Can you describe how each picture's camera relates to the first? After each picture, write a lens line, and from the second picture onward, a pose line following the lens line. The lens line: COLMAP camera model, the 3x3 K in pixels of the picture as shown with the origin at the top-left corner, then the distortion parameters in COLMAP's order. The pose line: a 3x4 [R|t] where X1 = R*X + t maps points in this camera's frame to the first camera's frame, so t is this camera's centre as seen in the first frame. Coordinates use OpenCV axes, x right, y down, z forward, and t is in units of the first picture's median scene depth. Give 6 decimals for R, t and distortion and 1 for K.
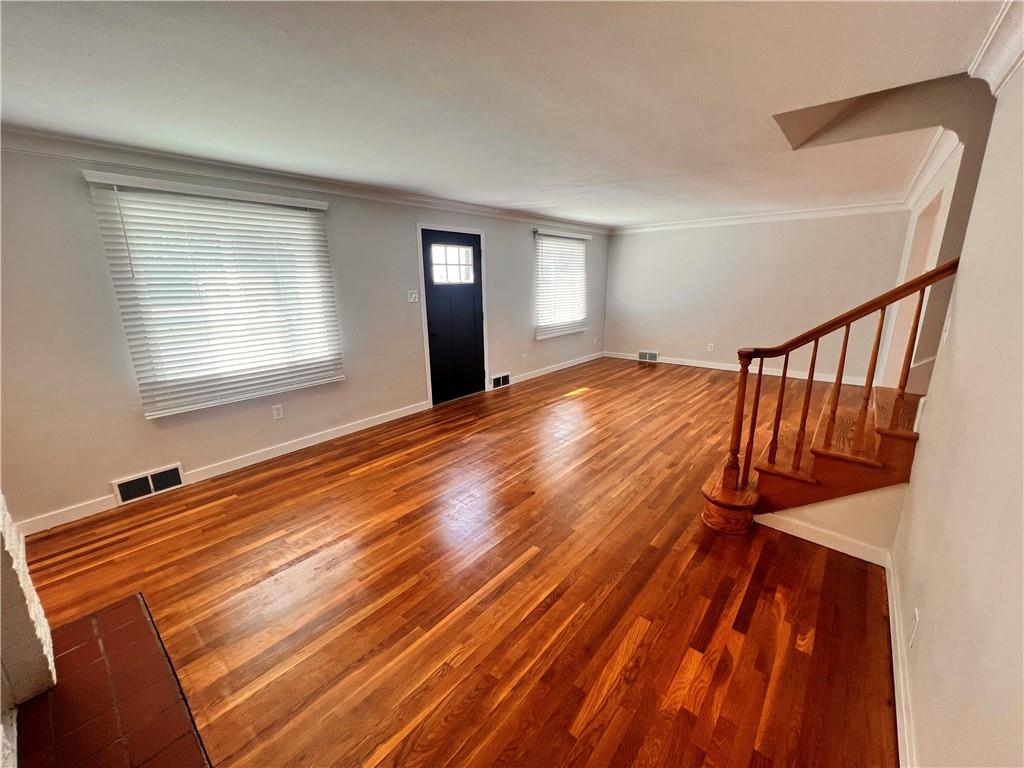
lens RADIAL K [[408.3, 0, 515.5], [0, 408.3, 379.4], [0, 0, 1]] dist [0.002373, 0.000154]
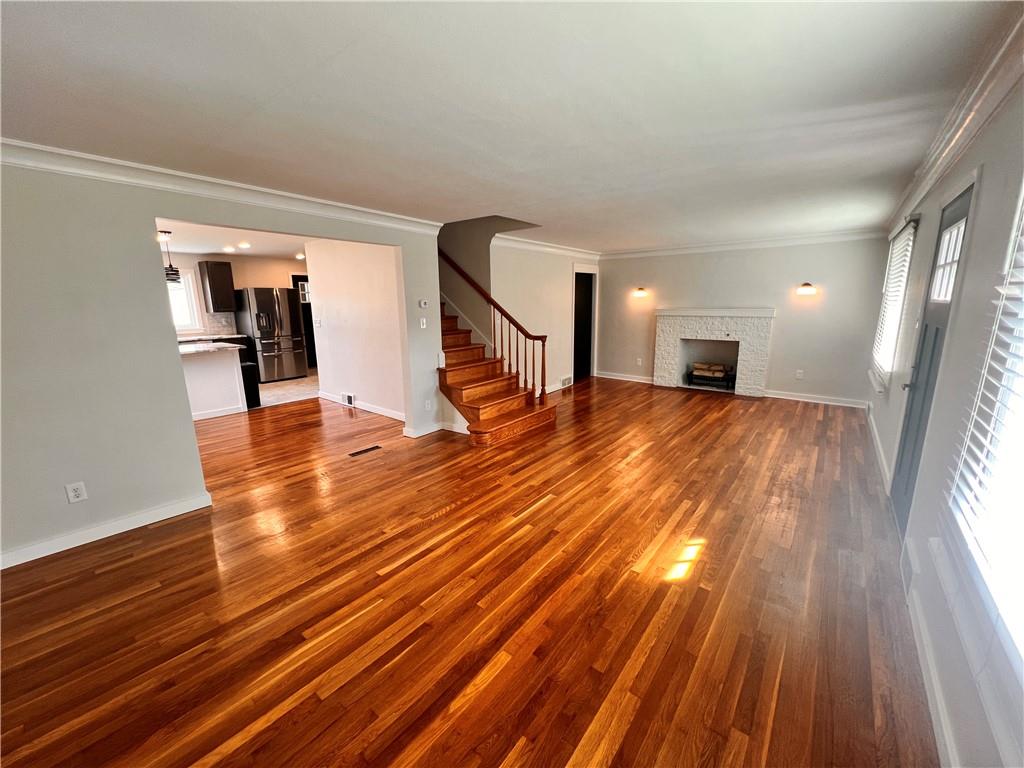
lens RADIAL K [[408.3, 0, 514.7], [0, 408.3, 389.6], [0, 0, 1]] dist [0.002373, 0.000154]
pose [[-0.999086, 0.027123, -0.033025, 0.394590], [0.009512, 0.894523, 0.446920, -0.371987], [0.041663, 0.446198, -0.893964, 1.491152]]
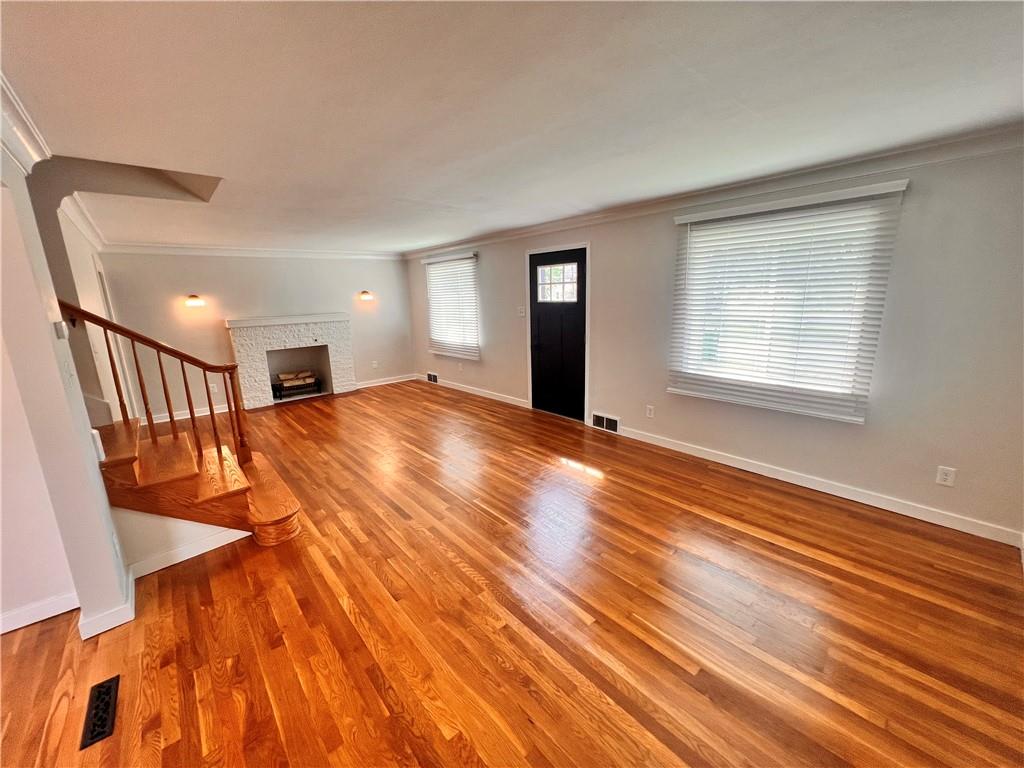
lens RADIAL K [[408.3, 0, 514.5], [0, 408.3, 382.9], [0, 0, 1]] dist [0.002373, 0.000154]
pose [[-0.148148, 0.224673, -0.963106, 0.898986], [-0.212480, 0.943879, 0.252872, -0.282676], [0.965870, 0.242103, -0.092095, 1.057005]]
